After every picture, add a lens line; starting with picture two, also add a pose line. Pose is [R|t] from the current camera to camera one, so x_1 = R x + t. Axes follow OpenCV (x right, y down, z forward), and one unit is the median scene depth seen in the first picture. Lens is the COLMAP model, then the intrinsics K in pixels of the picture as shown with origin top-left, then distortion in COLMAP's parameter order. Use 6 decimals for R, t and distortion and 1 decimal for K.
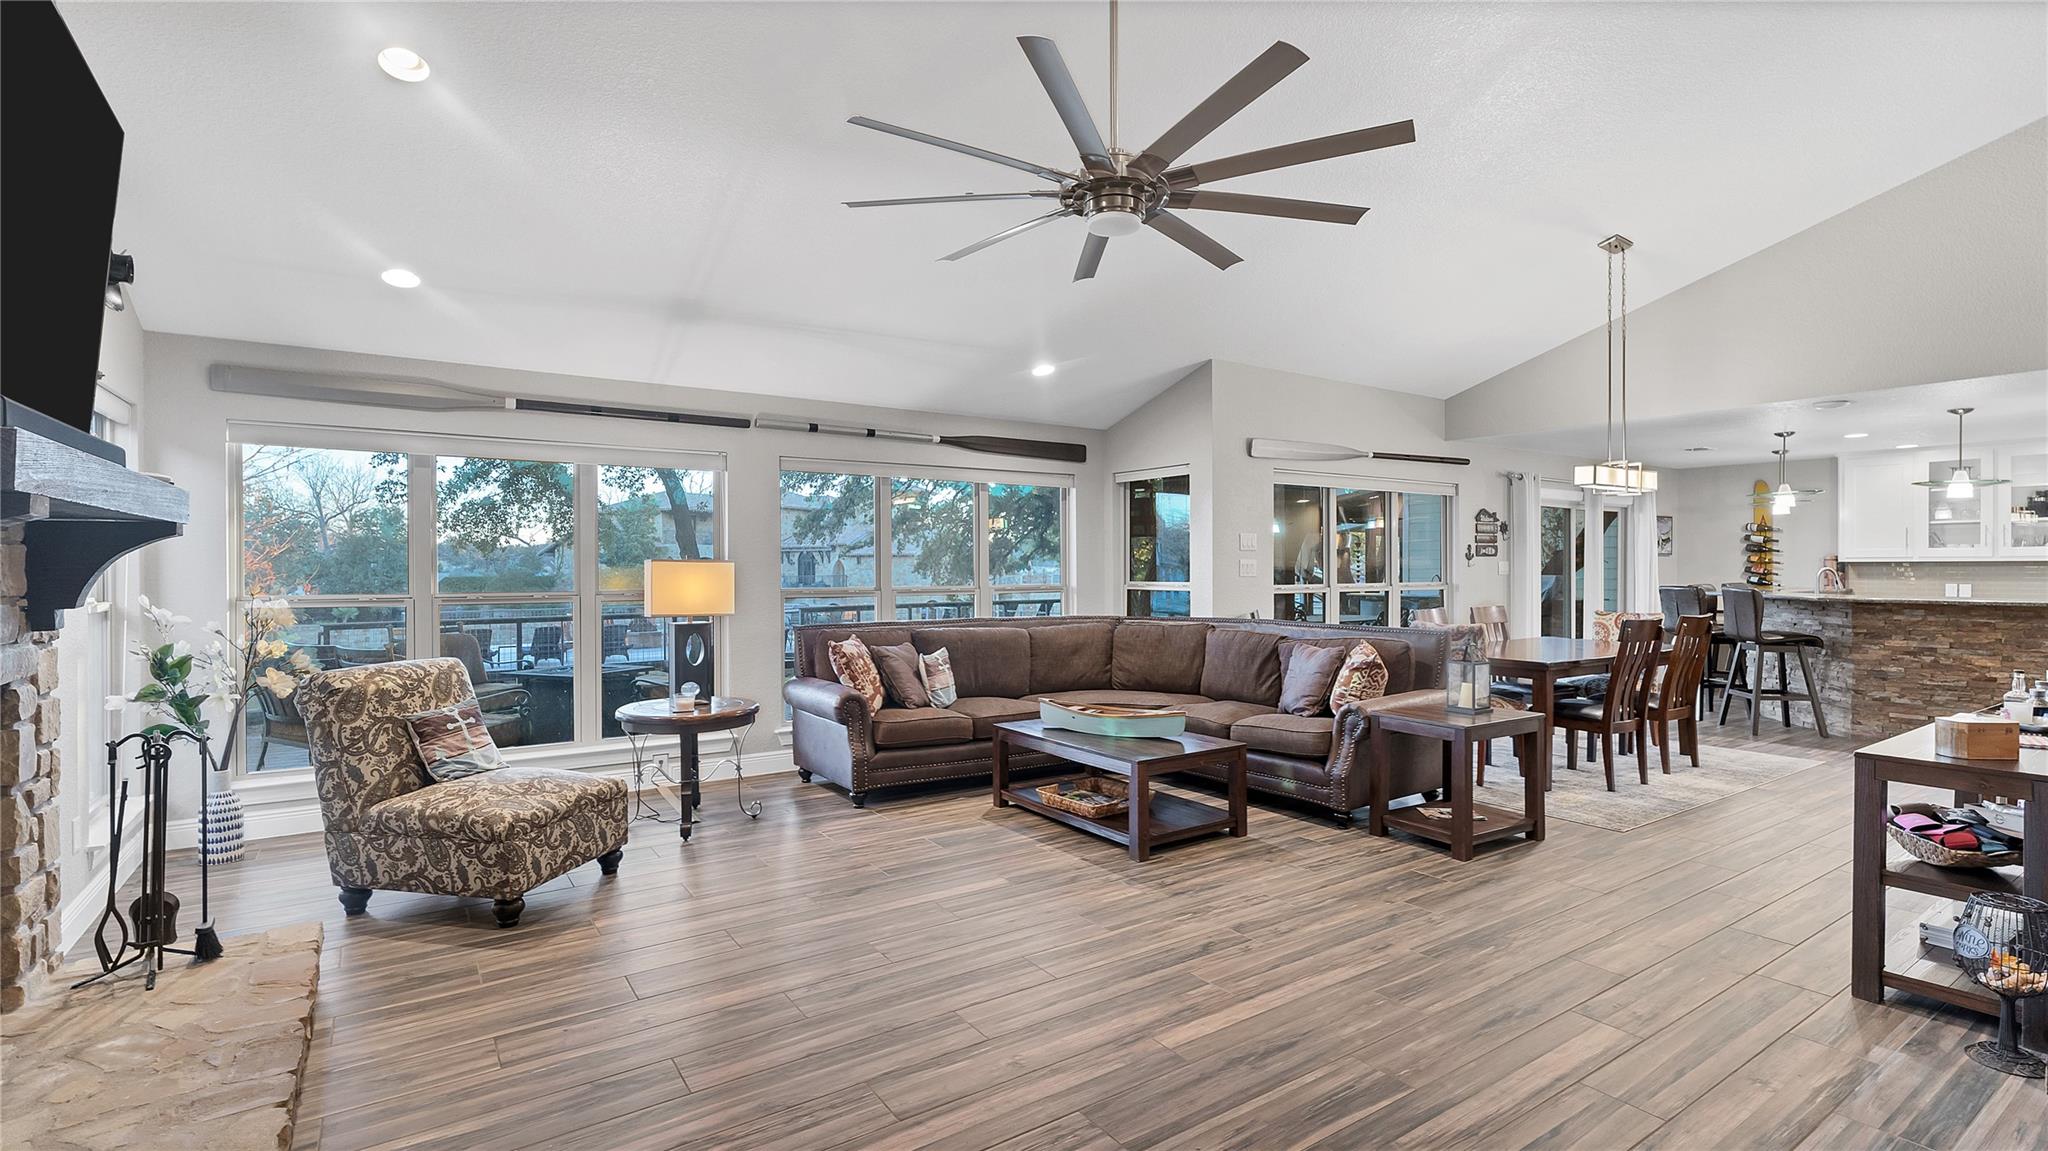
lens RADIAL K [[946.5, 0, 1013.7], [0, 946.5, 573.5], [0, 0, 1]] dist [0.003797, 0.000504]
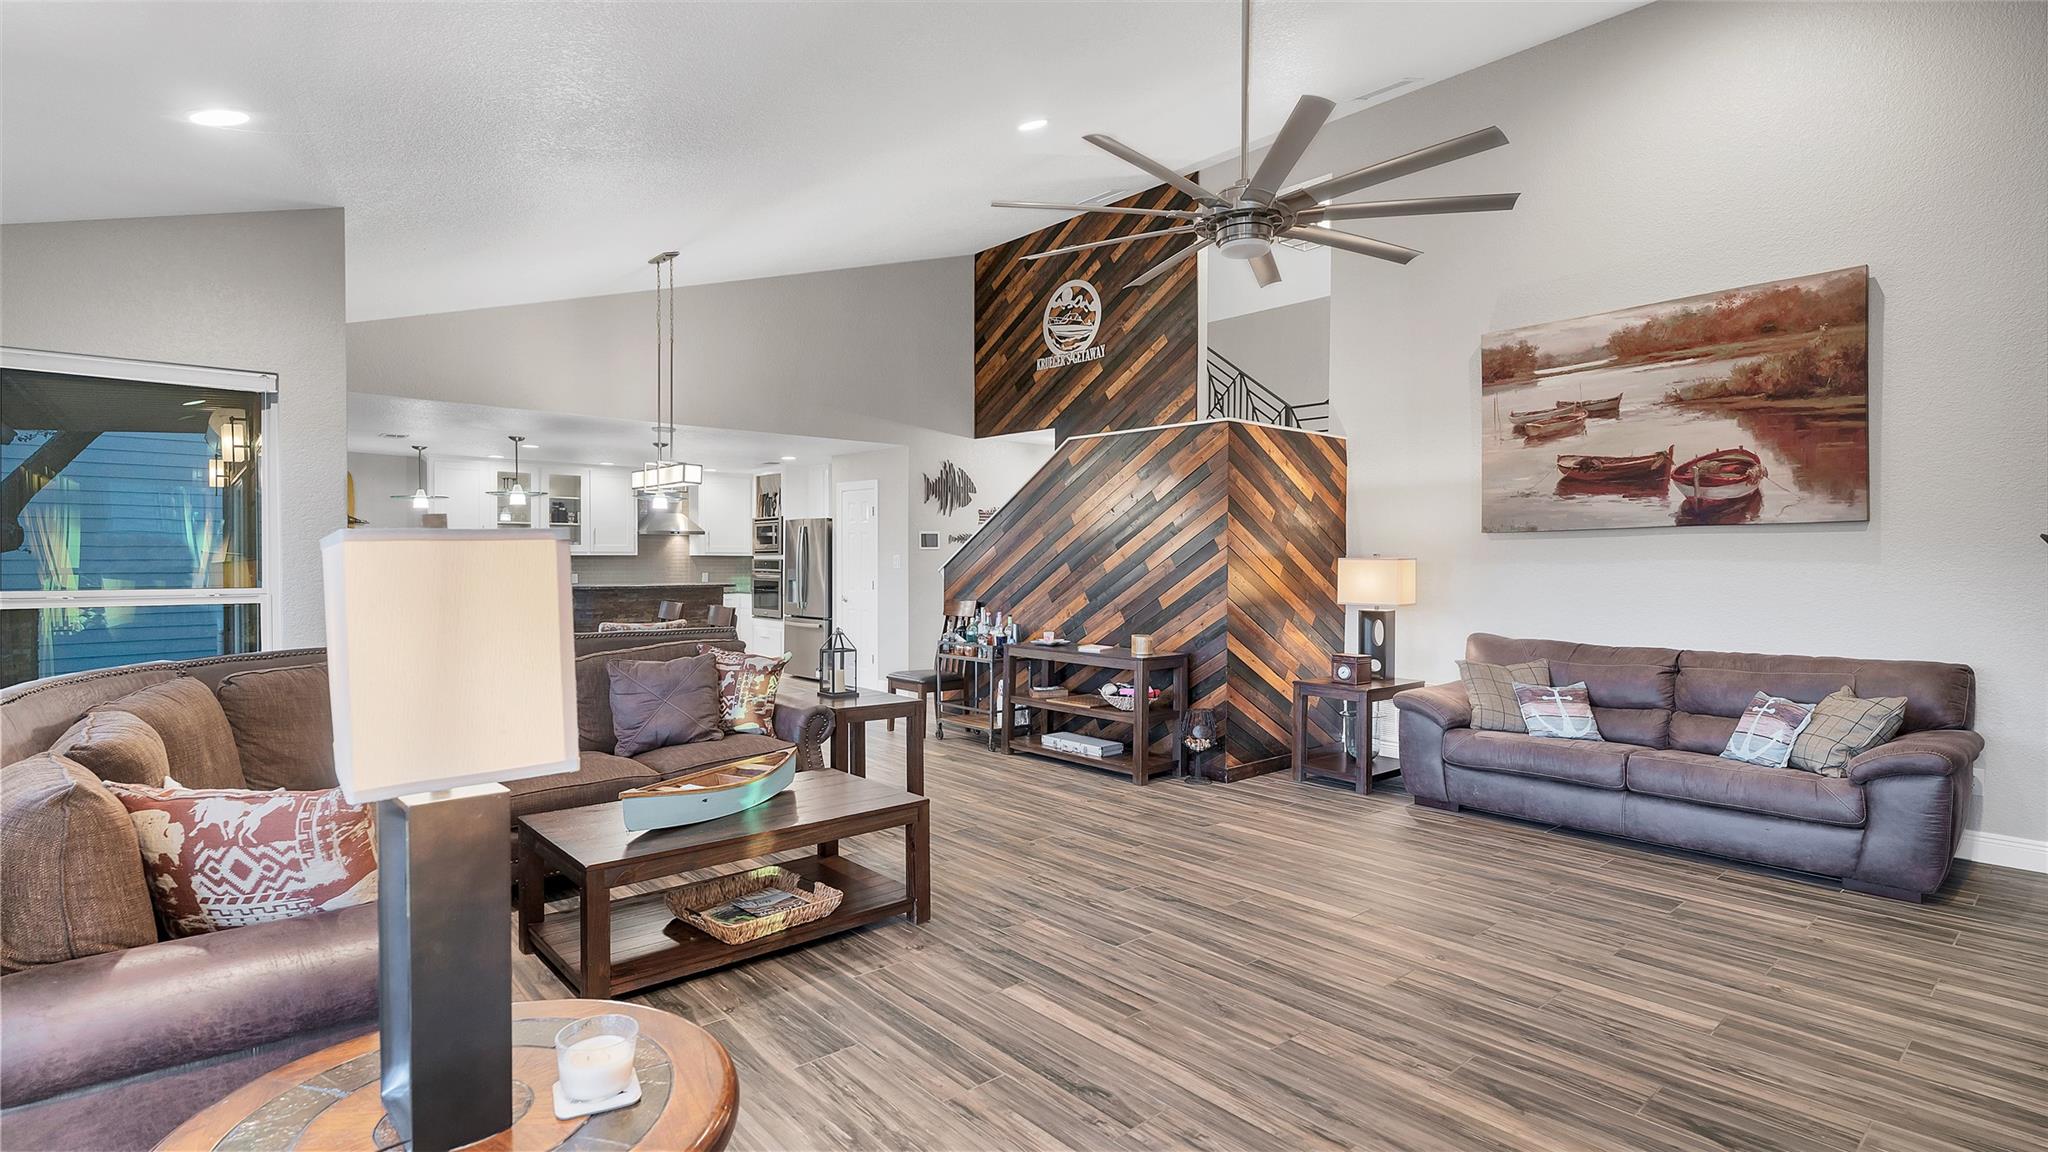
lens RADIAL K [[990.8, 0, 1030.6], [0, 990.8, 570.5], [0, 0, 1]] dist [-0.003607, -0.000009]
pose [[-0.148425, -0.010081, 0.988872, -0.465841], [0.002732, 0.999940, 0.010604, -0.006023], [-0.988920, 0.004275, -0.148388, 0.663187]]
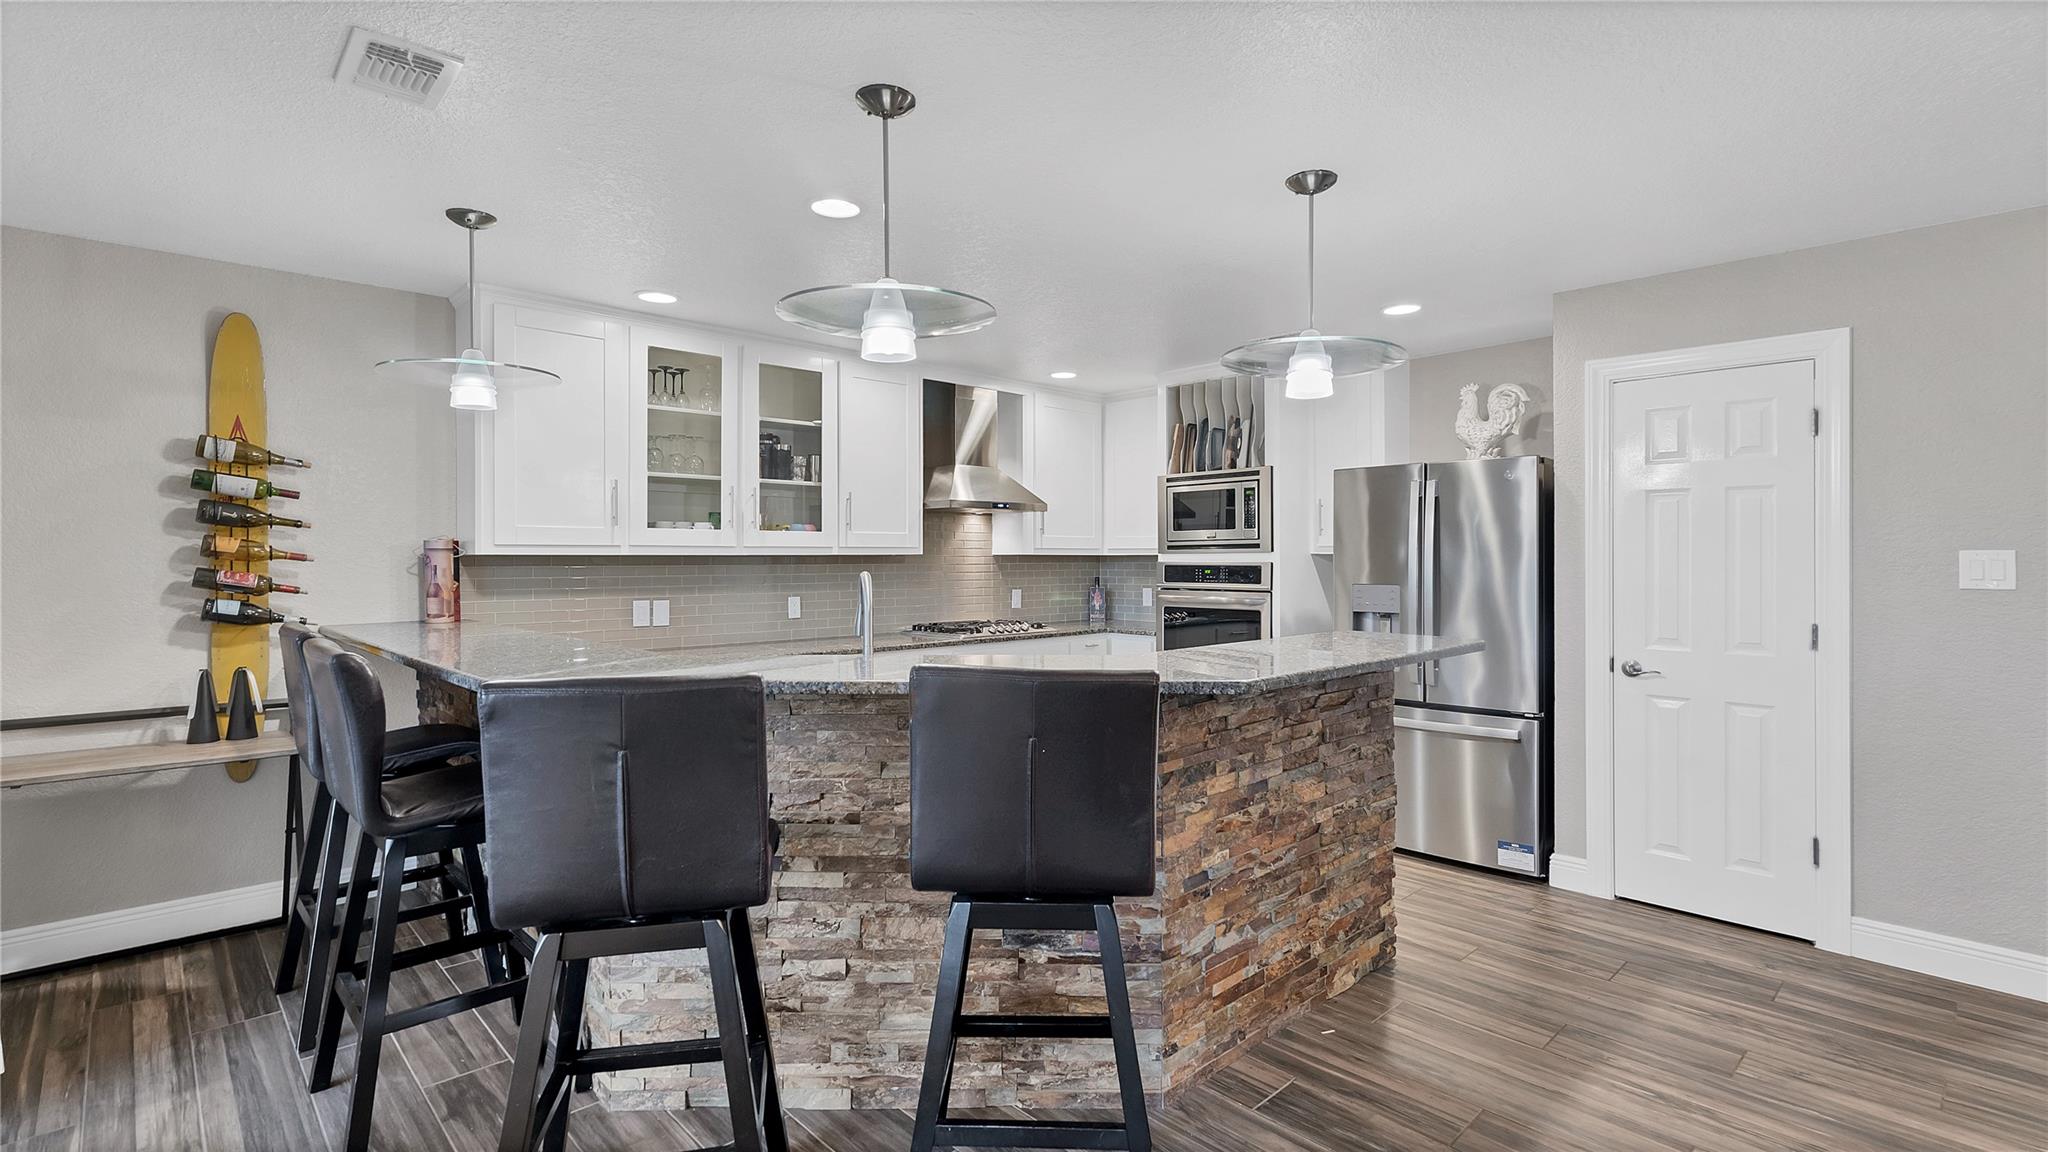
lens RADIAL K [[946.5, 0, 1031.2], [0, 946.5, 562.8], [0, 0, 1]] dist [0.003797, 0.000504]
pose [[-0.166604, -0.004551, 0.986013, 0.589295], [0.008949, 0.999941, 0.006127, -0.012931], [-0.985983, 0.009844, -0.166554, 1.129213]]
